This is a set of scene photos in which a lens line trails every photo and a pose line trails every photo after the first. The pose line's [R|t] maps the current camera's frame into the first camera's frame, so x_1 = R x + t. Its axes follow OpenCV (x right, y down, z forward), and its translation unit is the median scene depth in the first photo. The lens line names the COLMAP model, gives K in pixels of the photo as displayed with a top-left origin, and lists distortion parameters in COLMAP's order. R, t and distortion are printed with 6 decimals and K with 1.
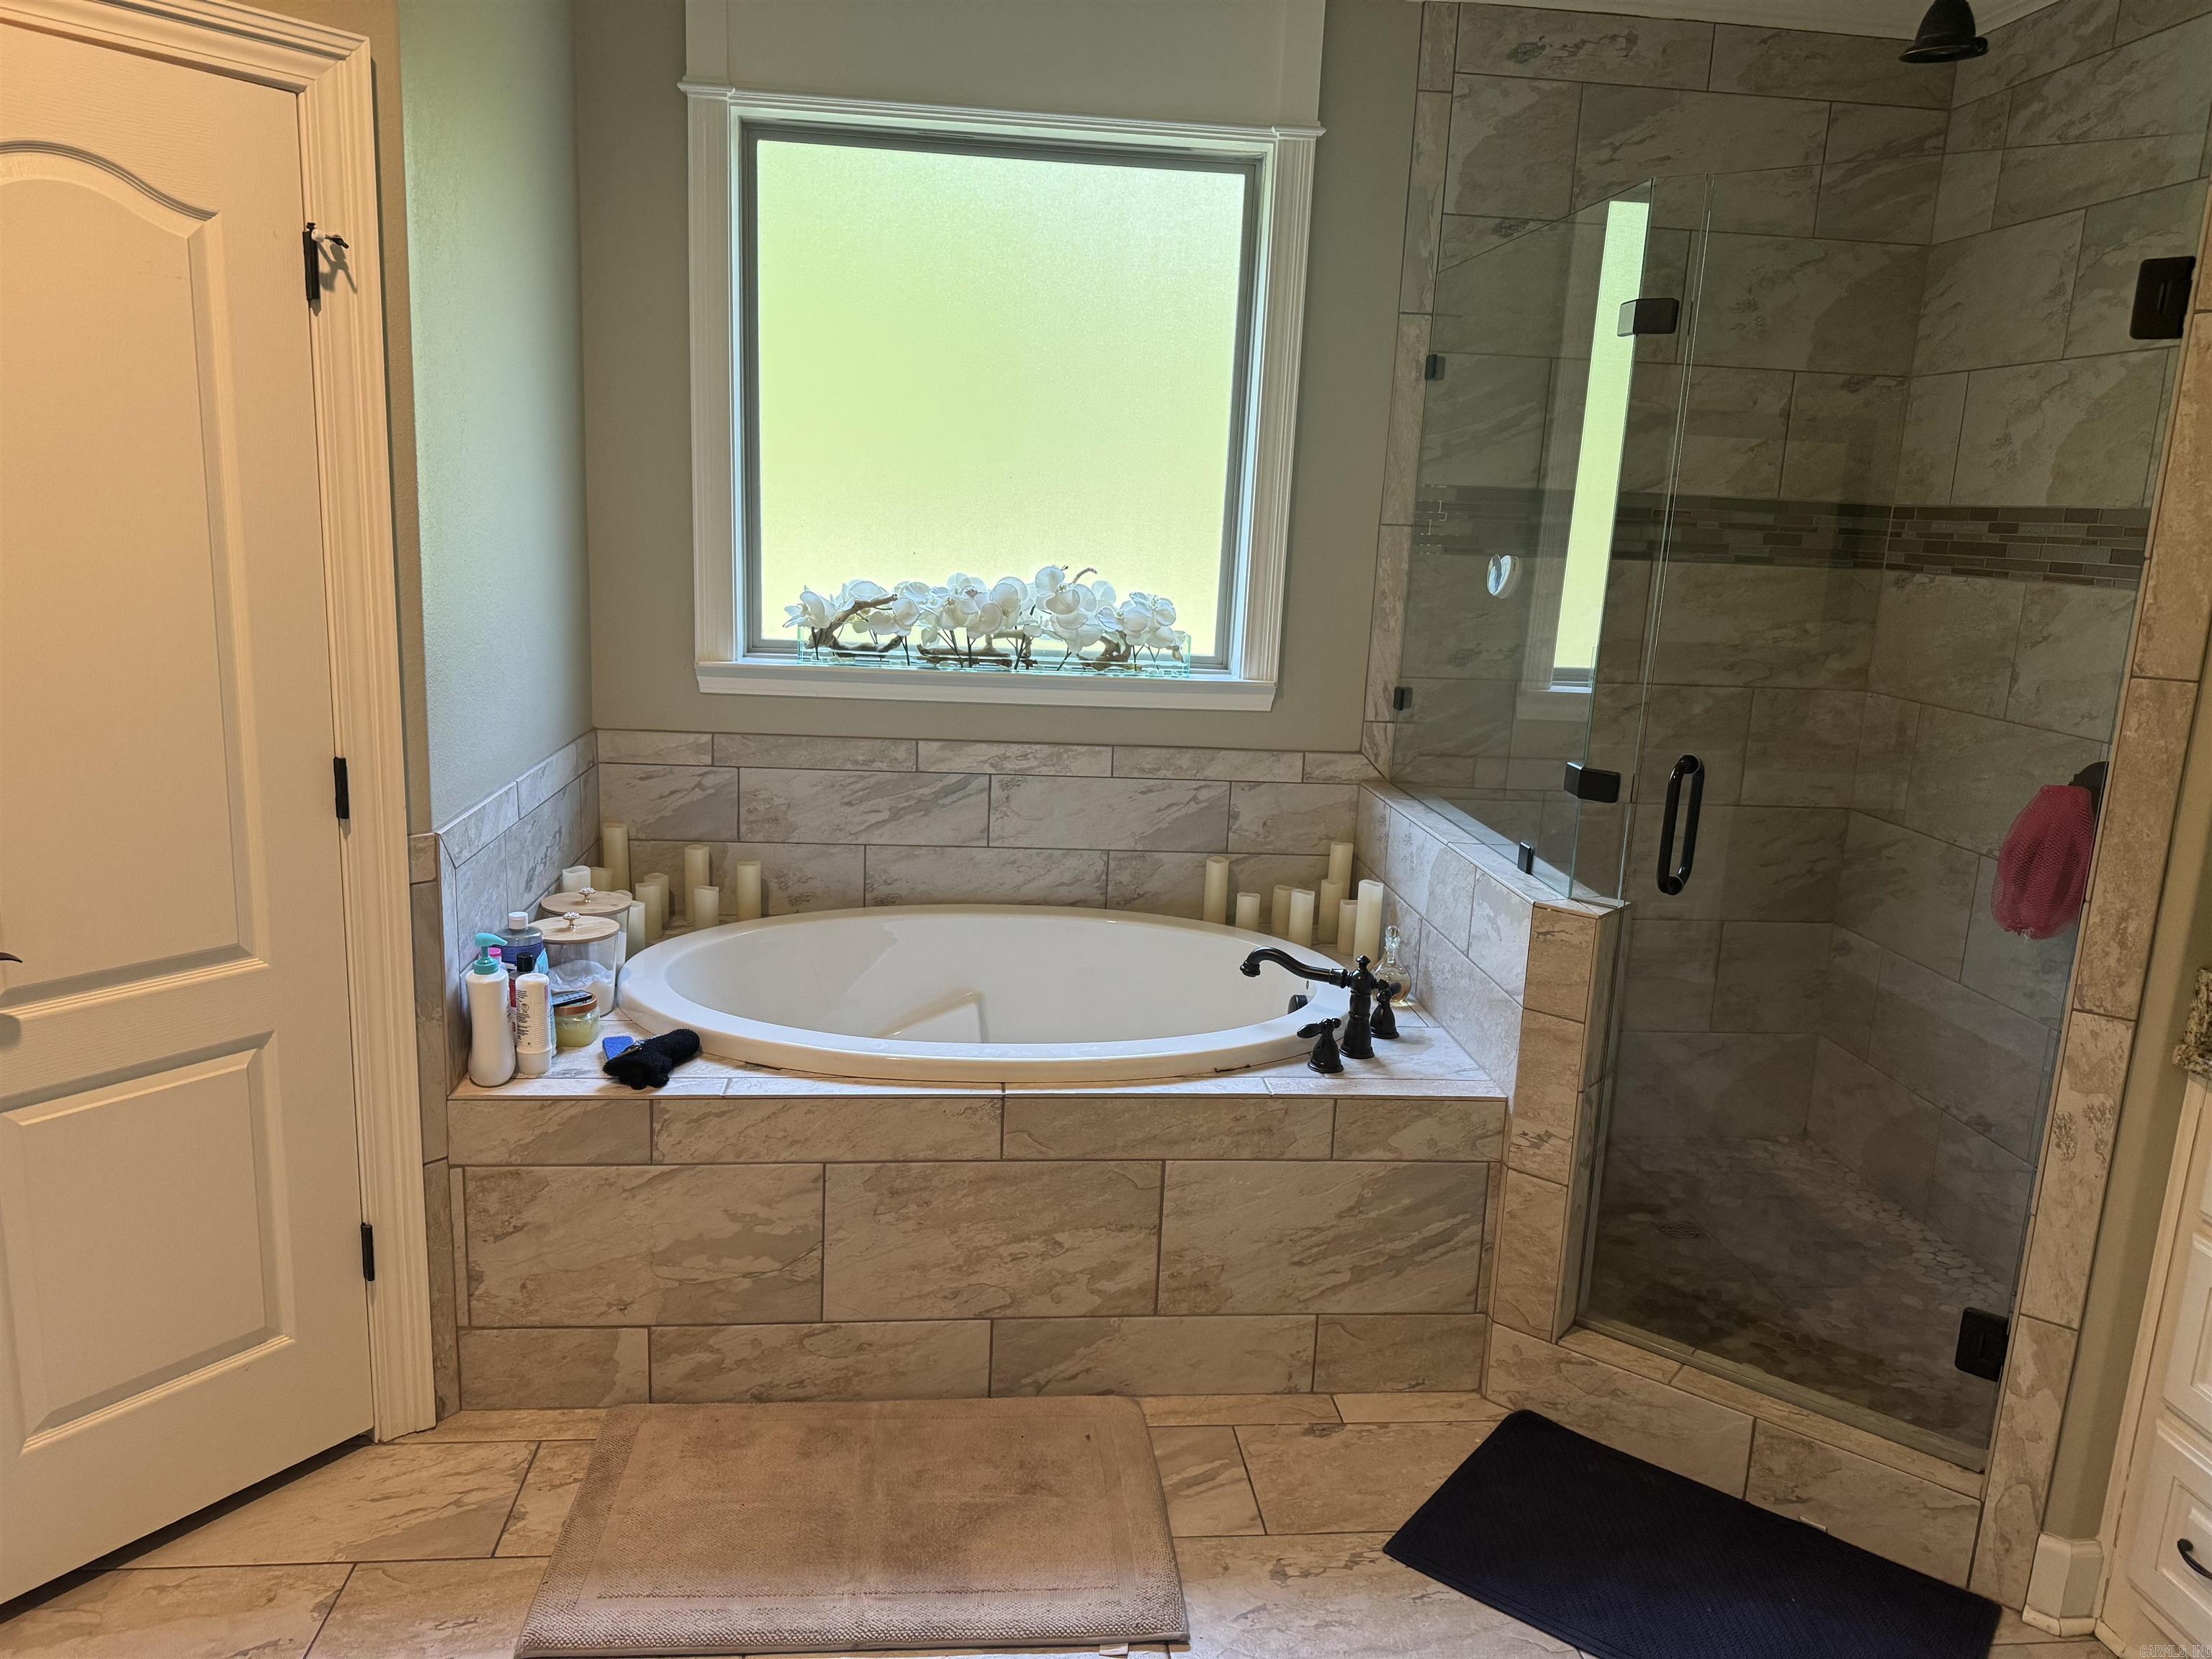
lens RADIAL K [[1553.1, 0, 1106.0], [0, 1553.1, 829.5], [0, 0, 1]] dist [0.083739, -0.115216]
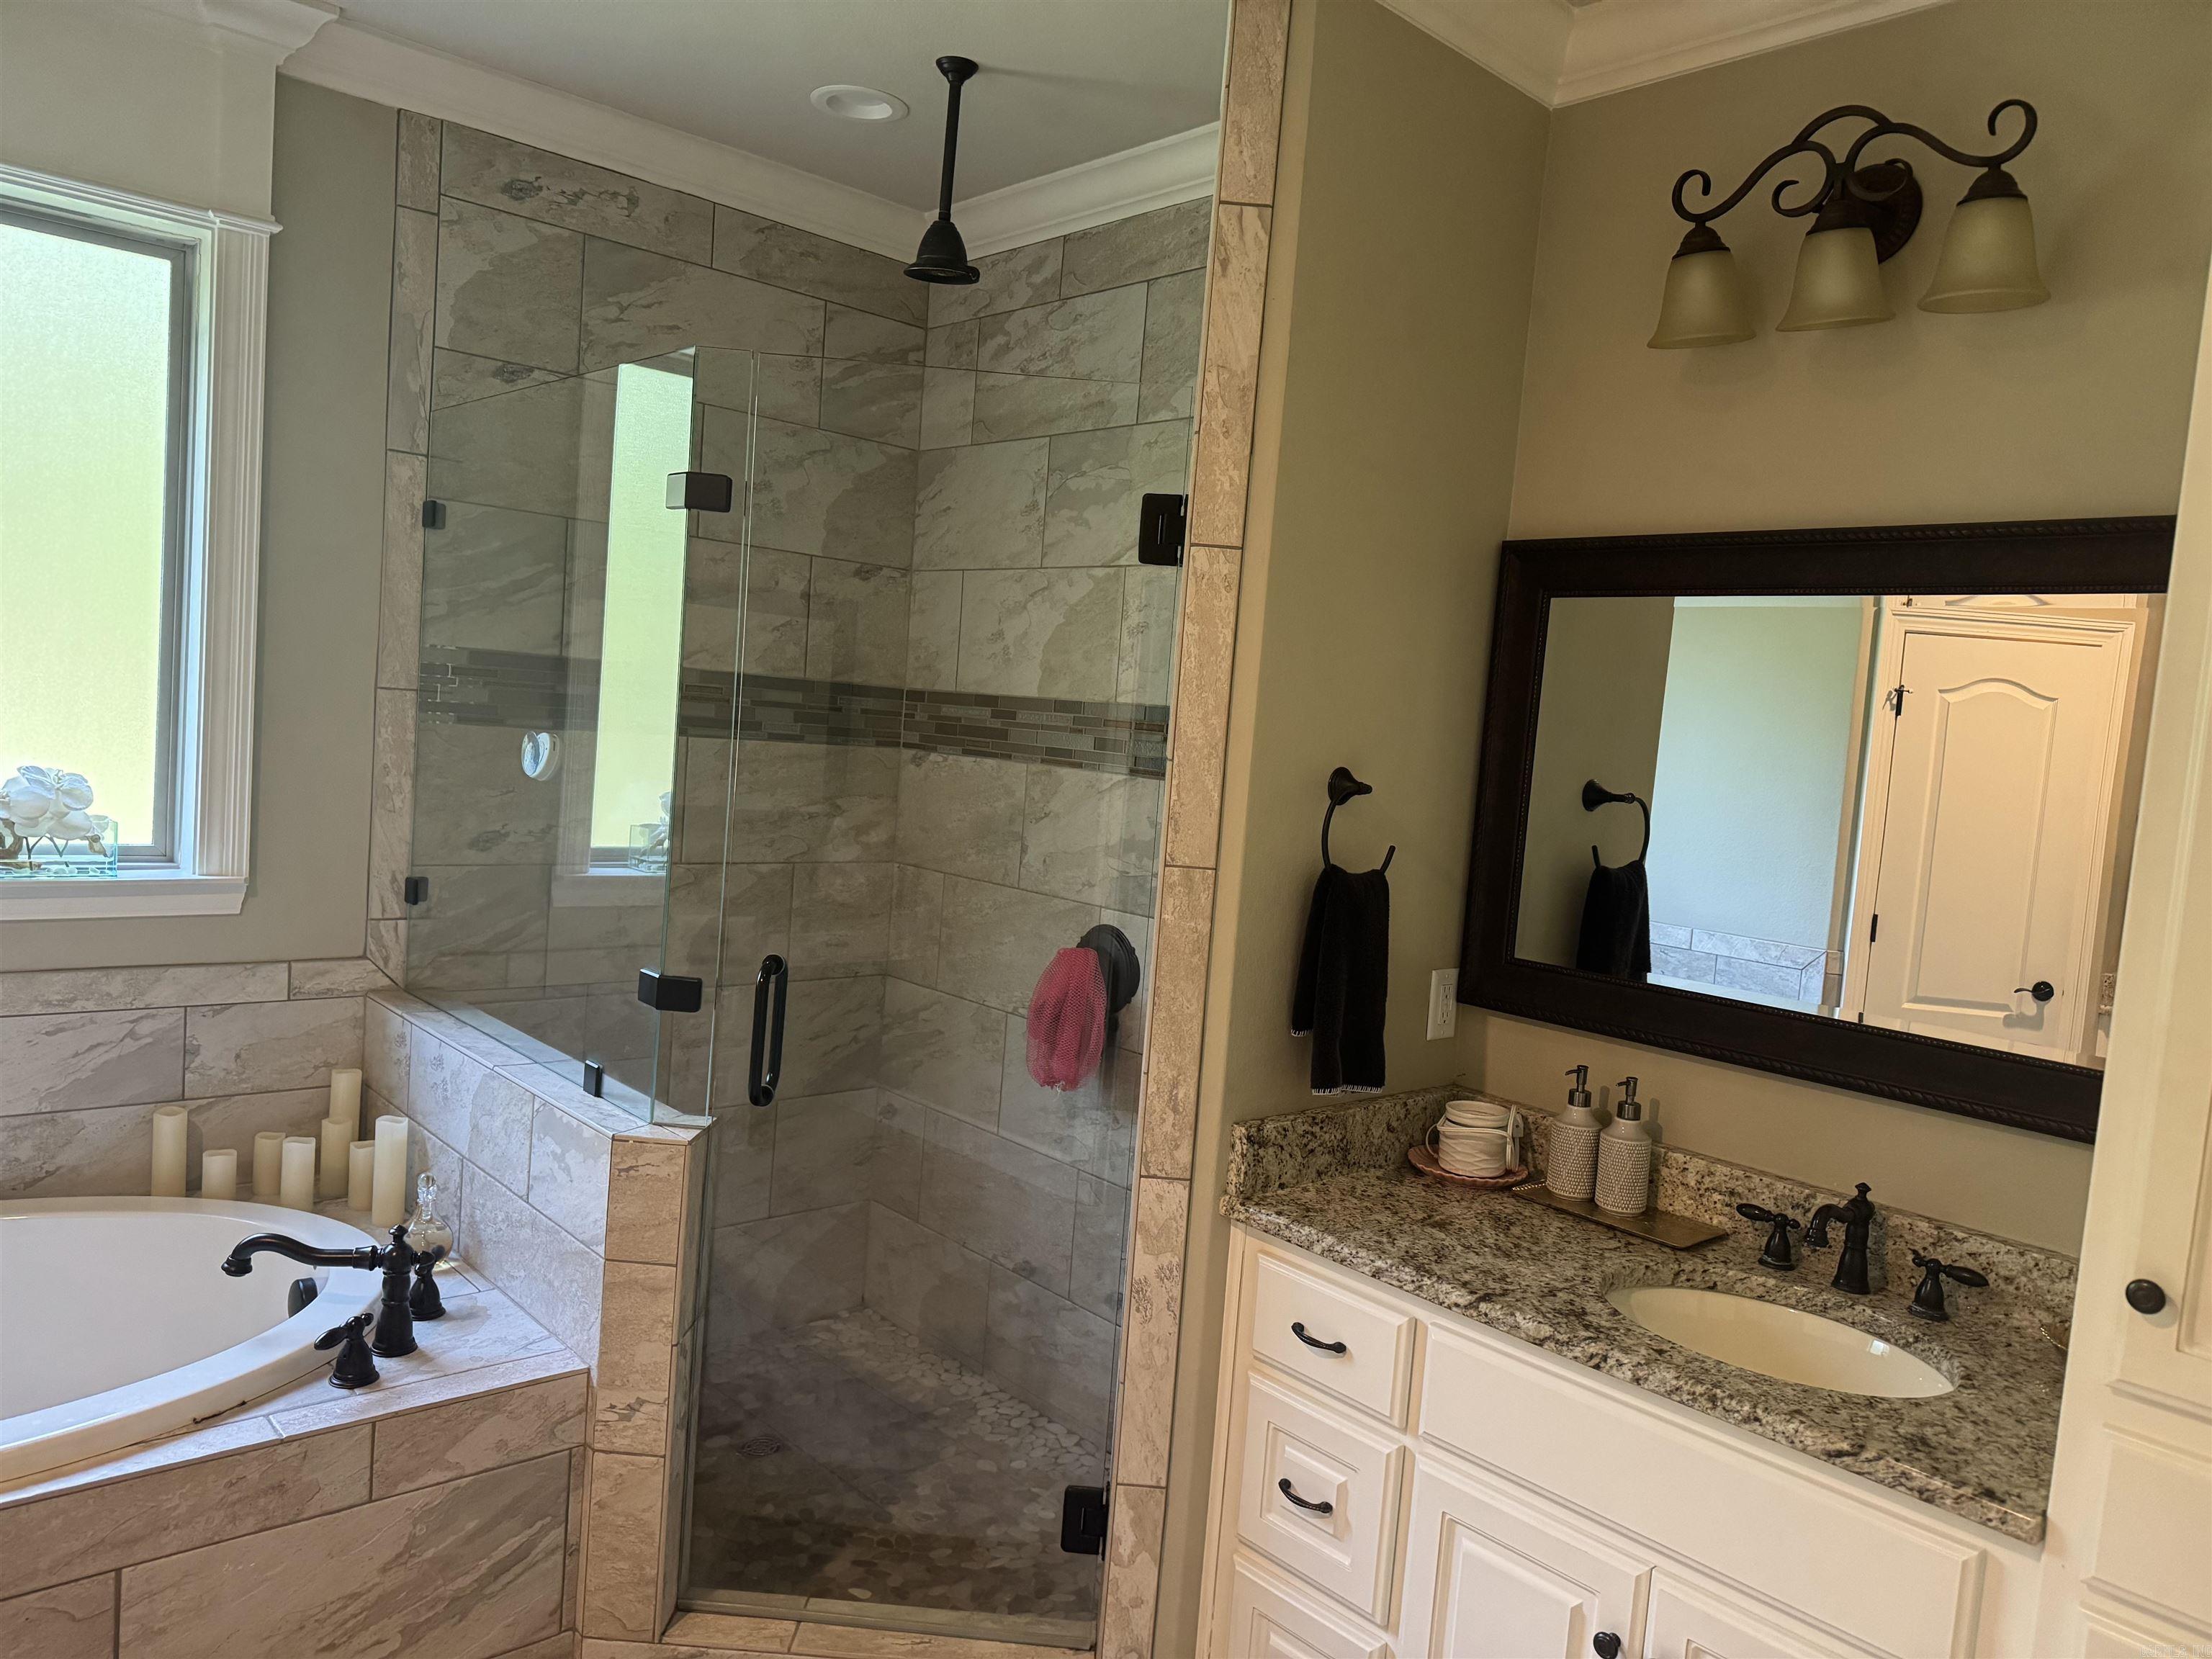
lens RADIAL K [[1553.1, 0, 1106.0], [0, 1553.1, 829.5], [0, 0, 1]] dist [0.083739, -0.115216]
pose [[0.805373, -0.025880, 0.592203, -0.014950], [0.079292, 0.994771, -0.064362, -0.036528], [-0.587441, 0.098793, 0.803214, 0.100433]]
